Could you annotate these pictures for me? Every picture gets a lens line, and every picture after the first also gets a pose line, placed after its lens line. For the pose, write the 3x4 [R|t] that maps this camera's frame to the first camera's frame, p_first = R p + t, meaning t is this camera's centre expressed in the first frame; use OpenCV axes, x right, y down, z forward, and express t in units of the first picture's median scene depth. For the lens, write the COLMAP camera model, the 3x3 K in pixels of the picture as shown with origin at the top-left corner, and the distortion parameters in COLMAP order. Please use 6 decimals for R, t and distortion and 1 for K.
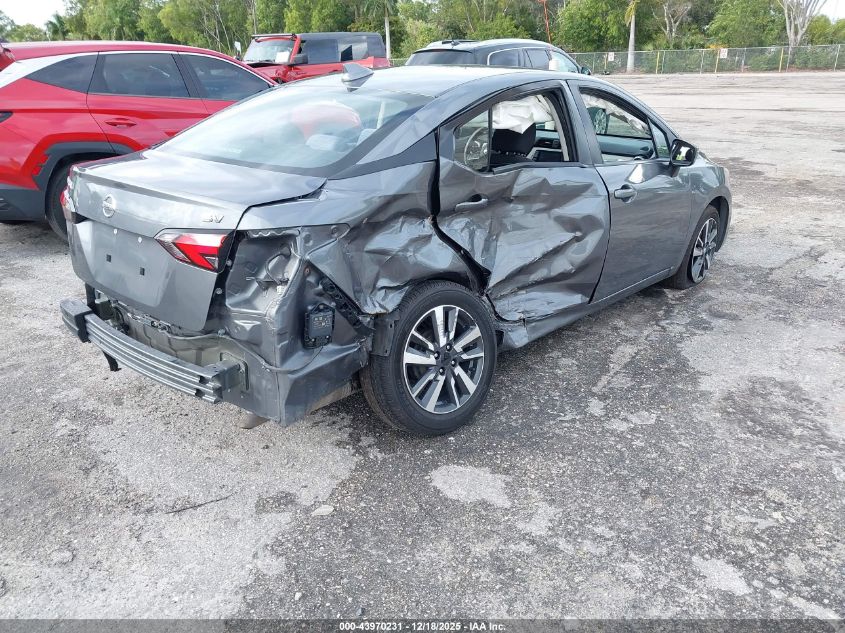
lens RADIAL K [[670.0, 0, 419.0], [0, 670.0, 311.5], [0, 0, 1]] dist [0.019709, -0.018951]
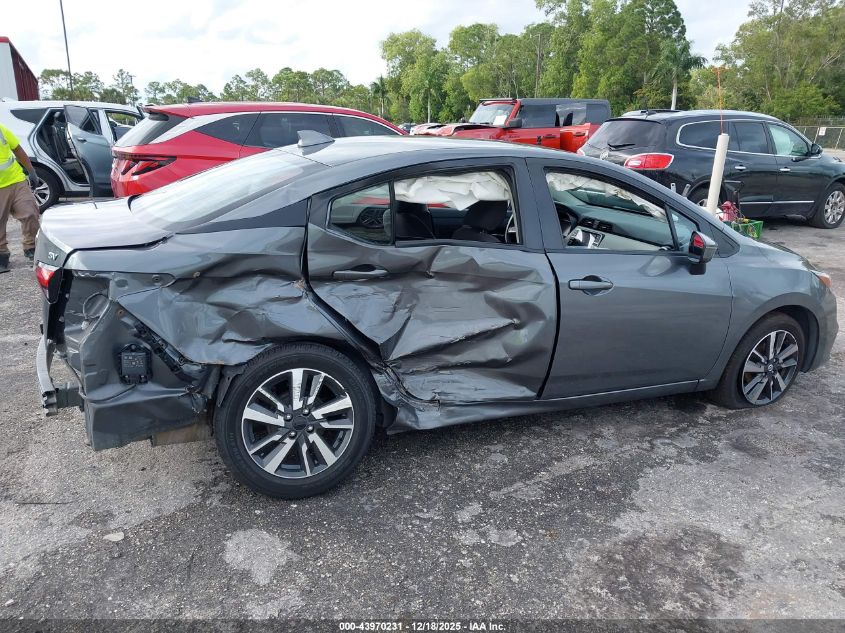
lens RADIAL K [[670.0, 0, 423.0], [0, 670.0, 305.3], [0, 0, 1]] dist [0.019709, -0.018951]
pose [[0.918809, 0.140105, -0.369001, 0.520070], [-0.173085, 0.983217, -0.057666, -0.070722], [0.354729, 0.116852, 0.927638, 0.116079]]
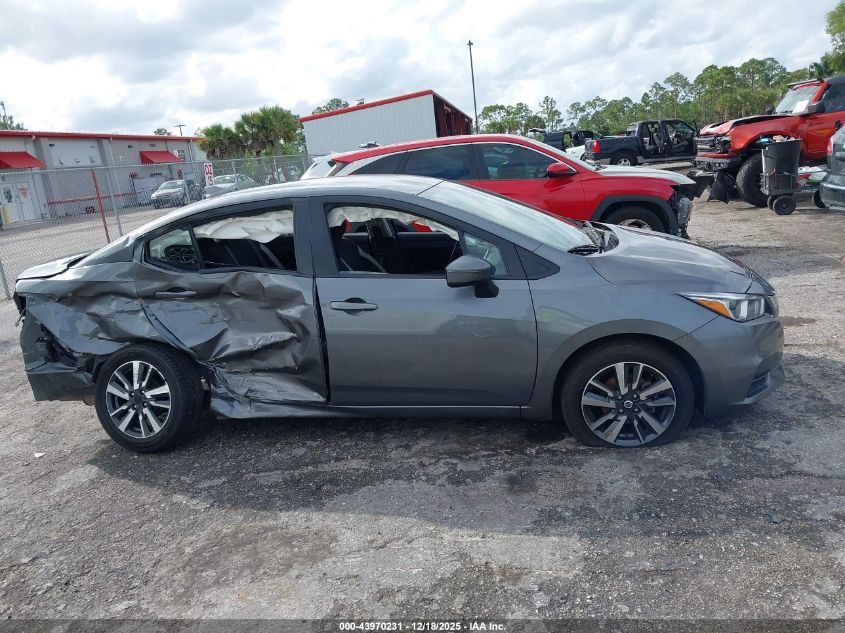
lens RADIAL K [[670.0, 0, 423.2], [0, 670.0, 302.2], [0, 0, 1]] dist [0.019709, -0.018951]
pose [[0.535509, 0.147482, -0.831552, 1.418854], [-0.203100, 0.978226, 0.042702, -0.292793], [0.819744, 0.146021, 0.553802, 0.642265]]
